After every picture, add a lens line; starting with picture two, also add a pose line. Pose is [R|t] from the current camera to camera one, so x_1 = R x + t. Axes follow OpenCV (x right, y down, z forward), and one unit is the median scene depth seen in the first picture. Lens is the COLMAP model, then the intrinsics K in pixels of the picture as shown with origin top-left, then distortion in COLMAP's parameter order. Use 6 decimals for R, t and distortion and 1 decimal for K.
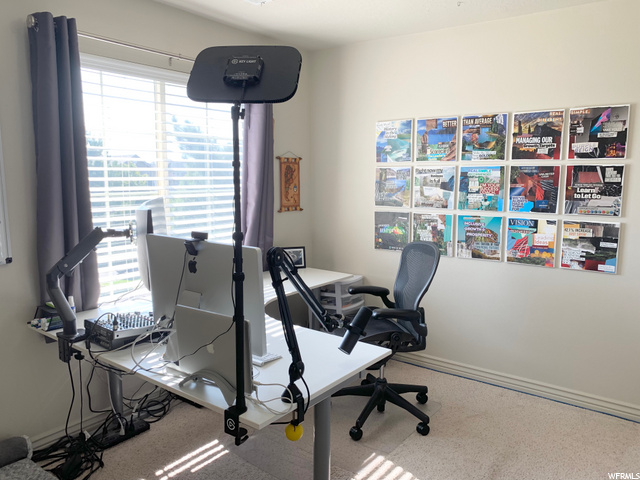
lens RADIAL K [[488.3, 0, 318.7], [0, 488.3, 239.8], [0, 0, 1]] dist [0.002451, -0.028804]
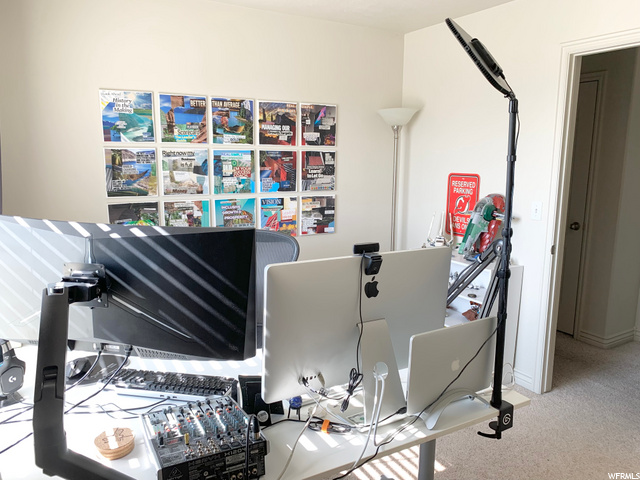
lens RADIAL K [[488.3, 0, 315.1], [0, 488.3, 256.3], [0, 0, 1]] dist [0.002451, -0.028804]
pose [[0.392266, -0.186529, 0.900741, -0.578181], [0.108836, 0.981757, 0.155909, -0.075008], [-0.913390, 0.036875, 0.405411, 0.451362]]
